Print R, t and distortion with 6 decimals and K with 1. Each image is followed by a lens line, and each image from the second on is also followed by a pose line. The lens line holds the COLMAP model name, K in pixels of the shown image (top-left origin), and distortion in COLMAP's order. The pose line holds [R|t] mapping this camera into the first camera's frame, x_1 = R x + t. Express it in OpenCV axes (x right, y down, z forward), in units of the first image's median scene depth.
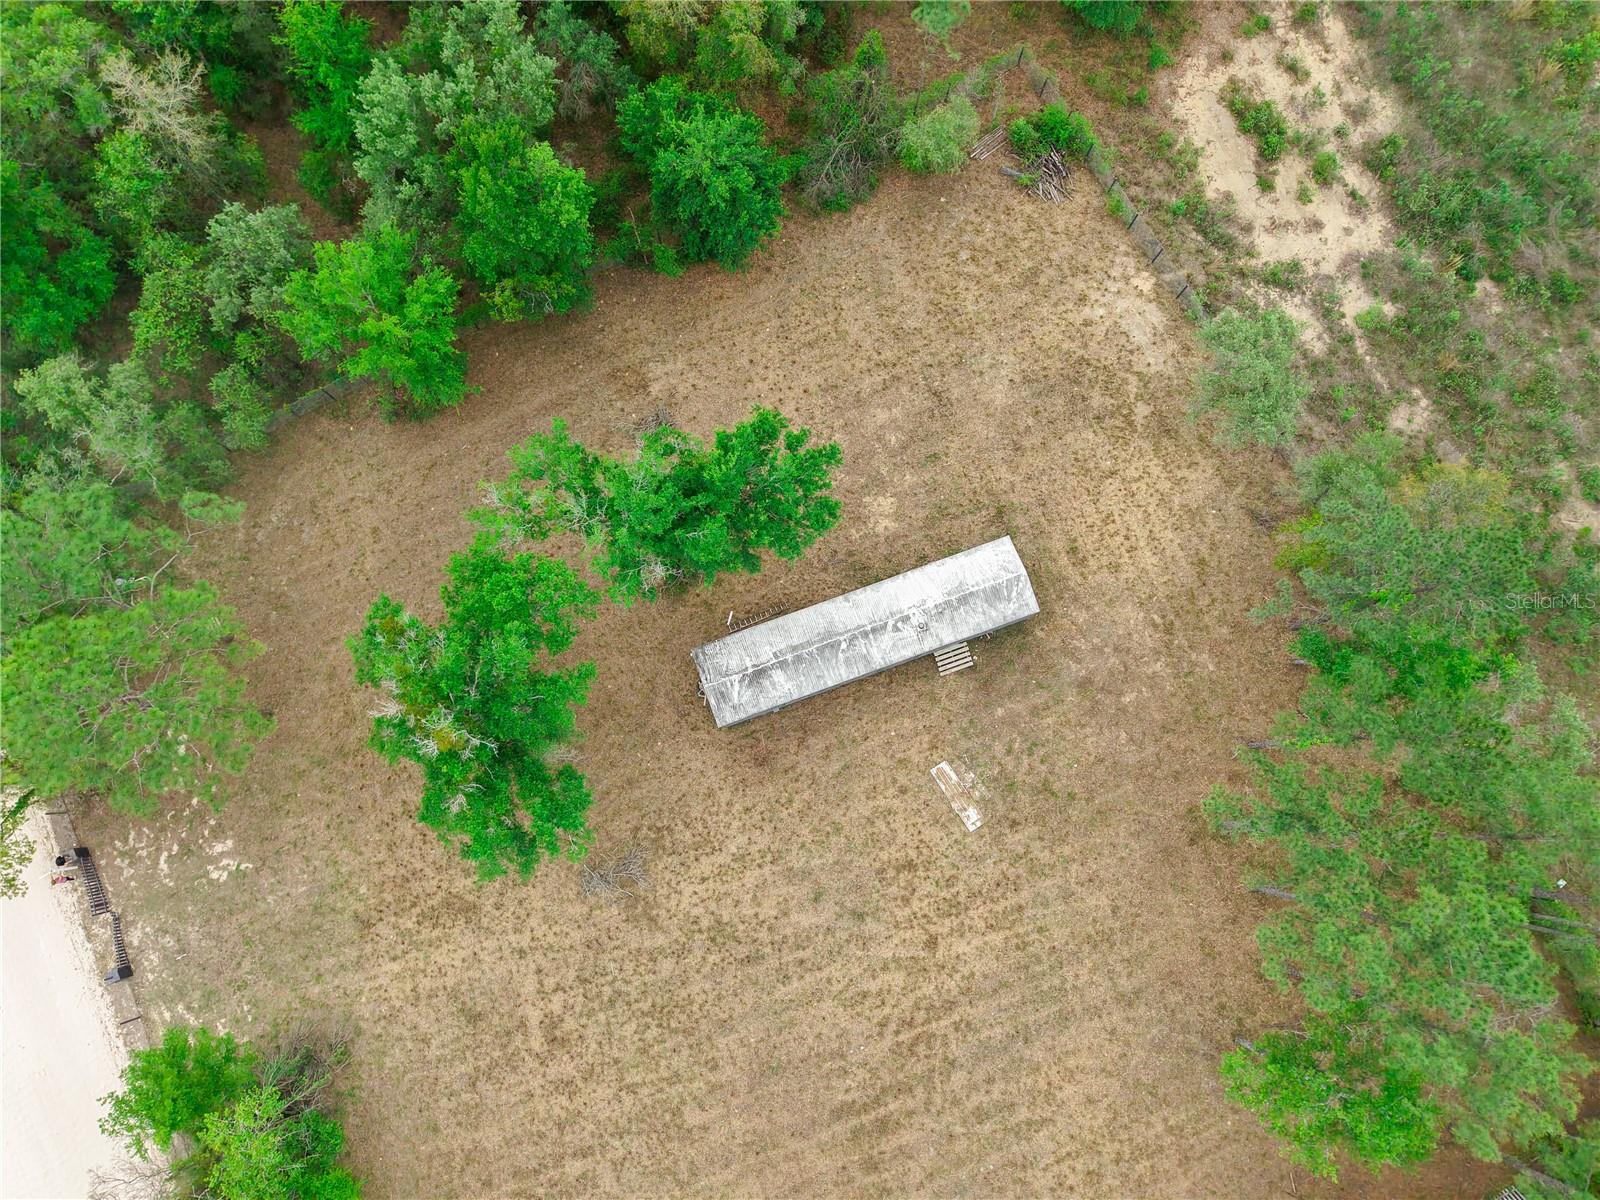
lens RADIAL K [[1083.9, 0, 799.9], [0, 1083.9, 599.3], [0, 0, 1]] dist [0.018414, -0.007893]
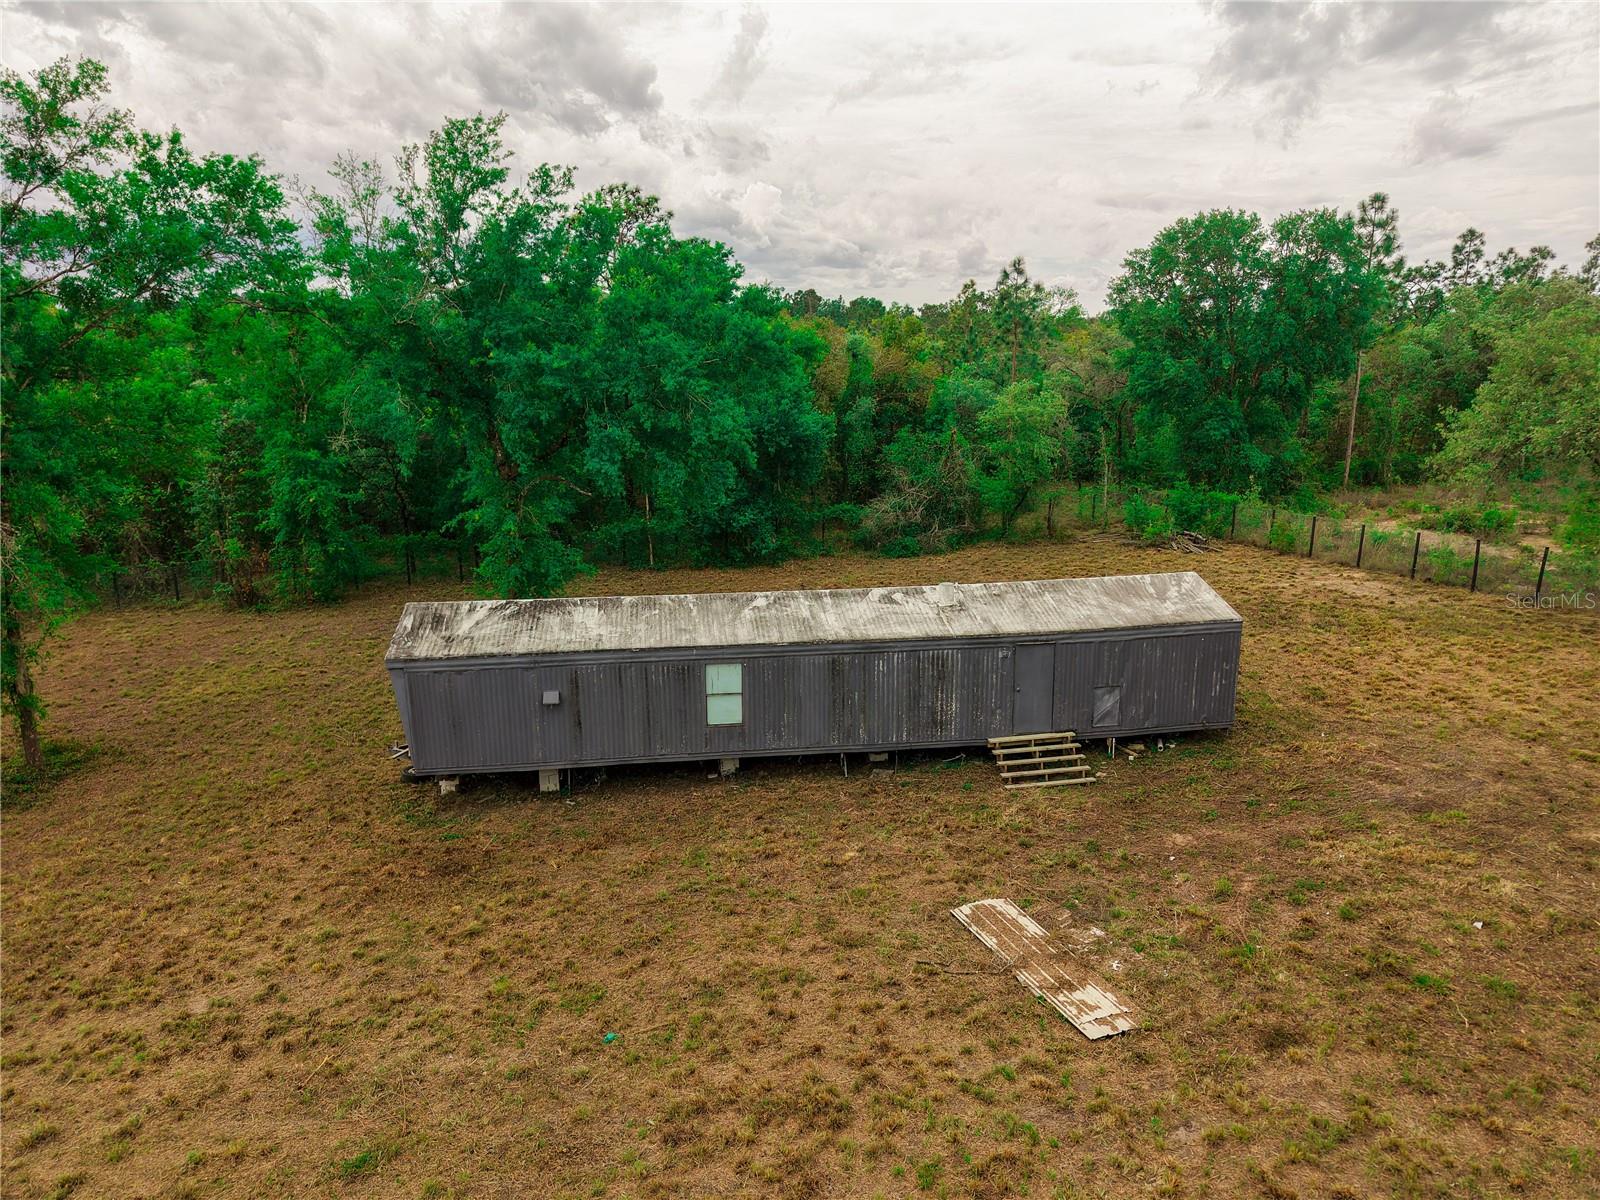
lens RADIAL K [[1083.9, 0, 802.2], [0, 1083.9, 590.8], [0, 0, 1]] dist [0.018414, -0.007893]
pose [[0.977166, 0.043401, -0.207997, 0.139928], [-0.207519, 0.405196, -0.890366, 0.401901], [0.045636, 0.913199, 0.404950, 0.805139]]
